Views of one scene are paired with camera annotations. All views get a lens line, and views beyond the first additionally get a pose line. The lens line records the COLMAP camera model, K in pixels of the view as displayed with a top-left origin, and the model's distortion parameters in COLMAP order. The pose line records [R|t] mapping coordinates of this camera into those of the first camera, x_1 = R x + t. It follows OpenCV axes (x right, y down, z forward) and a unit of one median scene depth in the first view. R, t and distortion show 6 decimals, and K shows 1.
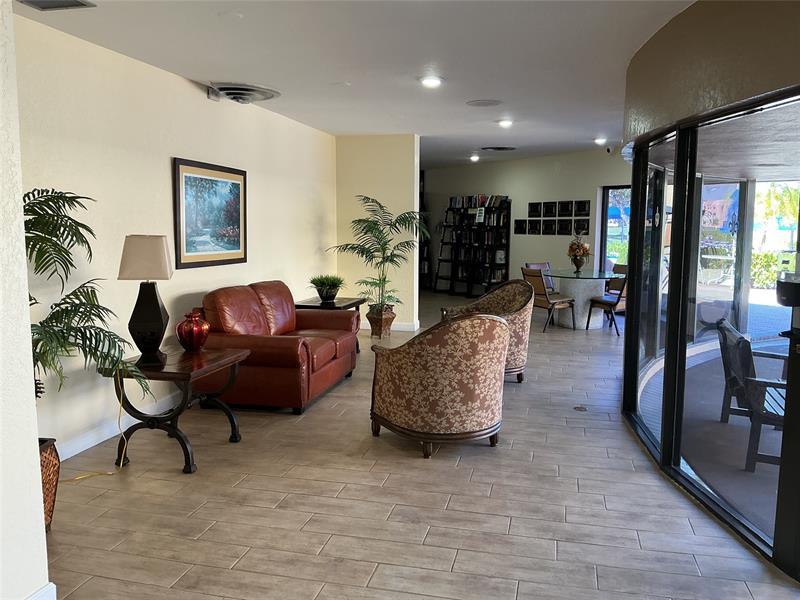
lens RADIAL K [[673.3, 0, 402.3], [0, 673.3, 292.5], [0, 0, 1]] dist [0.002870, -0.061172]
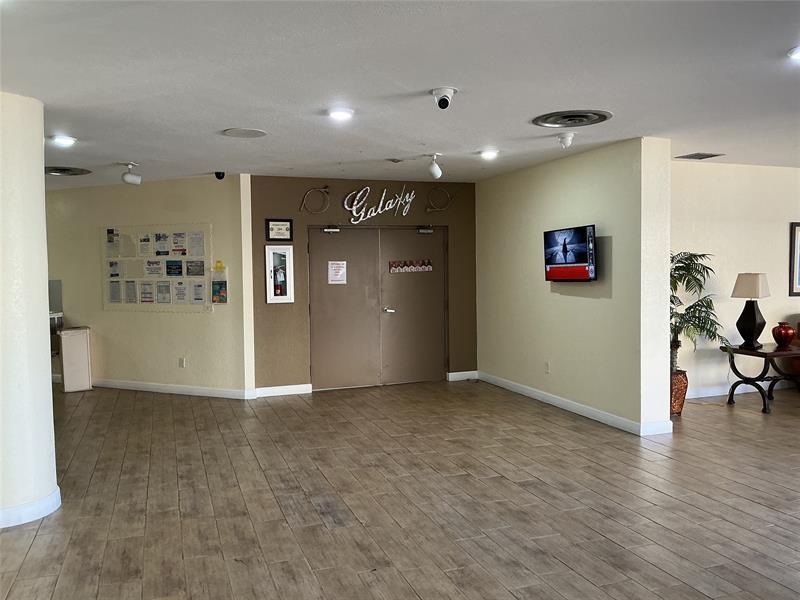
lens RADIAL K [[673.3, 0, 401.8], [0, 673.3, 296.8], [0, 0, 1]] dist [0.002870, -0.061172]
pose [[0.540411, 0.029836, -0.840872, 0.506110], [-0.073347, 0.997237, -0.011755, 0.053122], [0.838198, 0.068028, 0.541107, -0.595758]]
